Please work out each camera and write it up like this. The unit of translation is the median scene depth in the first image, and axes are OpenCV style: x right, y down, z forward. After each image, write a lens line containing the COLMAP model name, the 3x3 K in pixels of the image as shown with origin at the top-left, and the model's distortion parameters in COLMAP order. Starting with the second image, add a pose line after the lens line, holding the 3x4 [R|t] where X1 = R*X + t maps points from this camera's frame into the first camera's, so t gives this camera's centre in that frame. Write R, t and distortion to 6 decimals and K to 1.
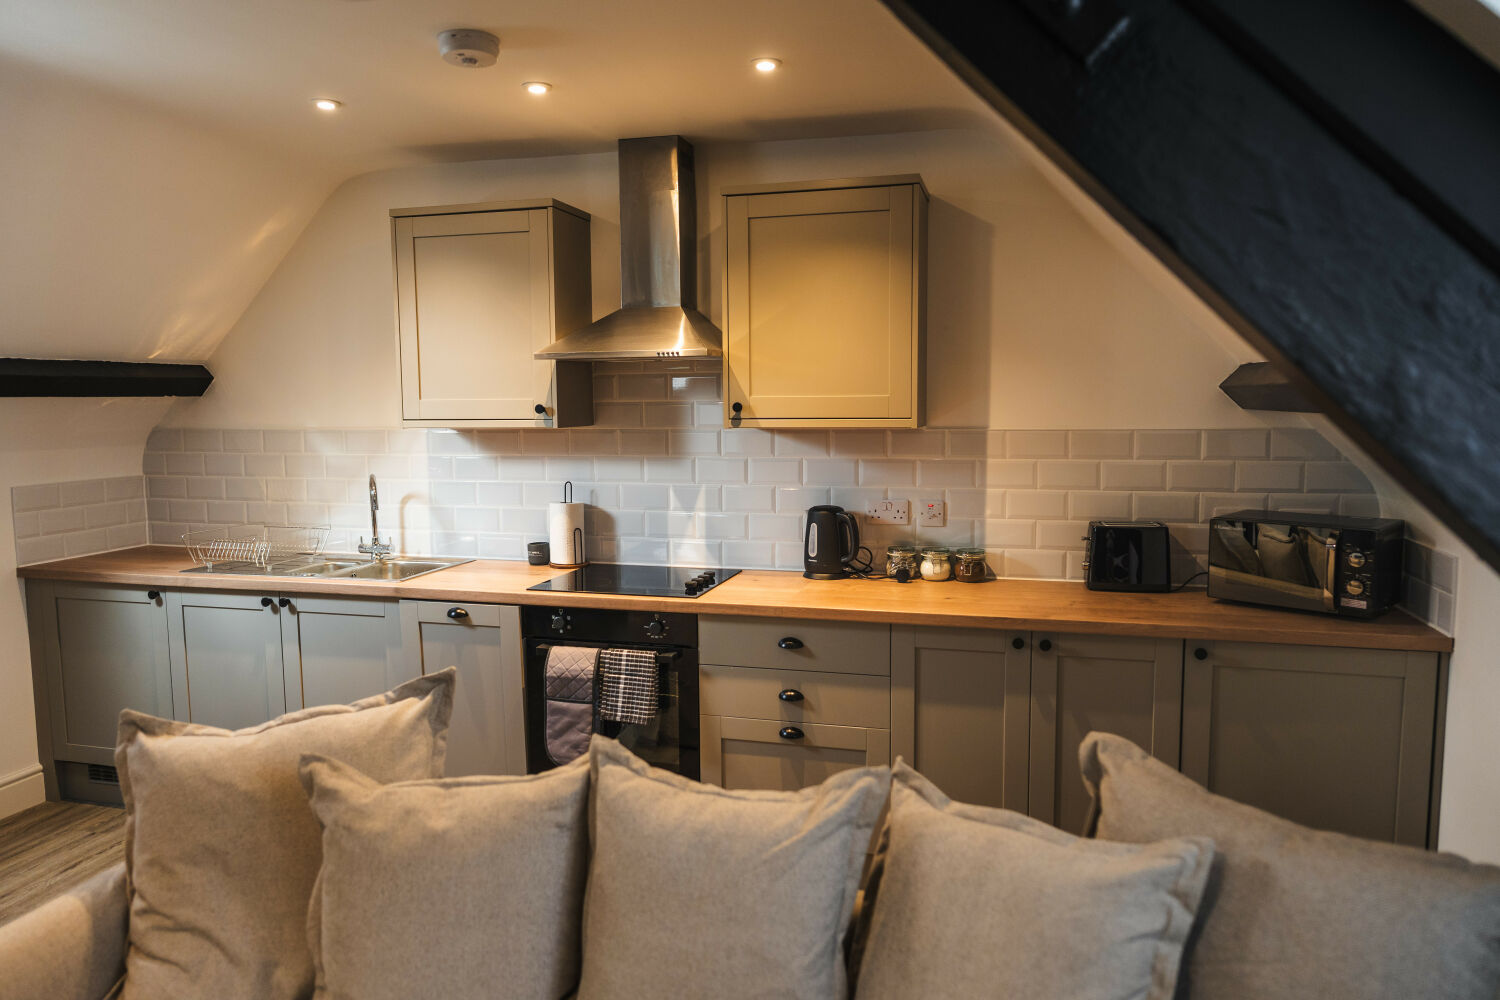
lens RADIAL K [[962.2, 0, 749.3], [0, 962.2, 499.1], [0, 0, 1]] dist [0.006181, 0.000405]
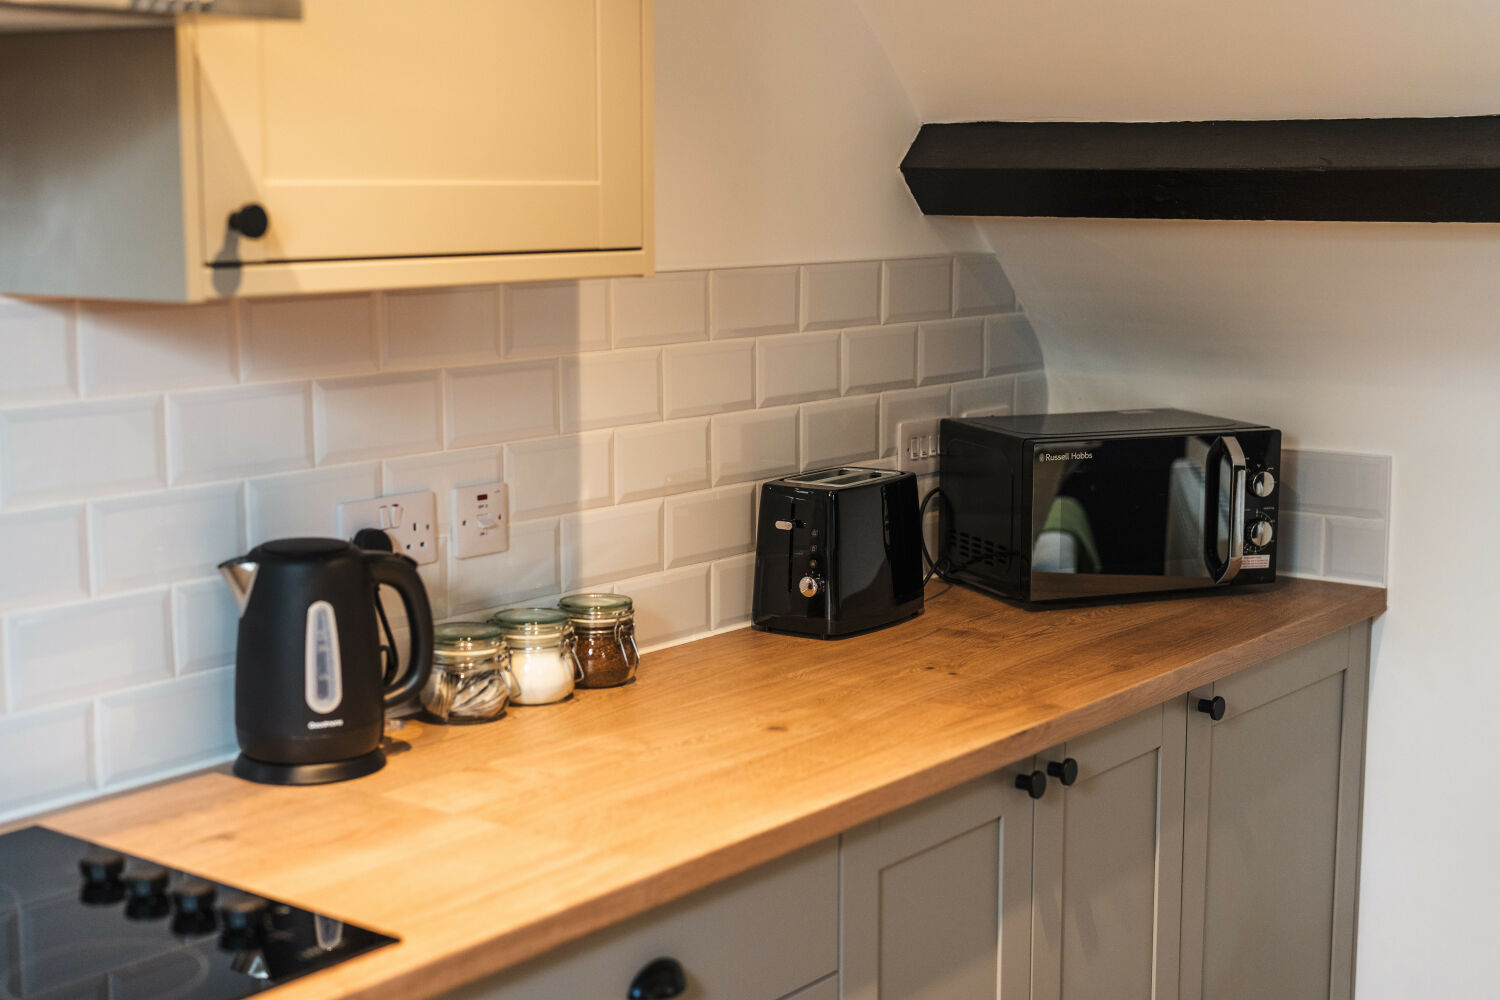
lens RADIAL K [[2141.9, 0, 750.2], [0, 2141.9, 499.9], [0, 0, 1]] dist [0.049538, 0.000000]
pose [[0.395232, -0.127334, 0.909713, -0.496889], [0.090125, 0.990943, 0.099549, -0.062960], [-0.914149, 0.042643, 0.403128, 0.611070]]
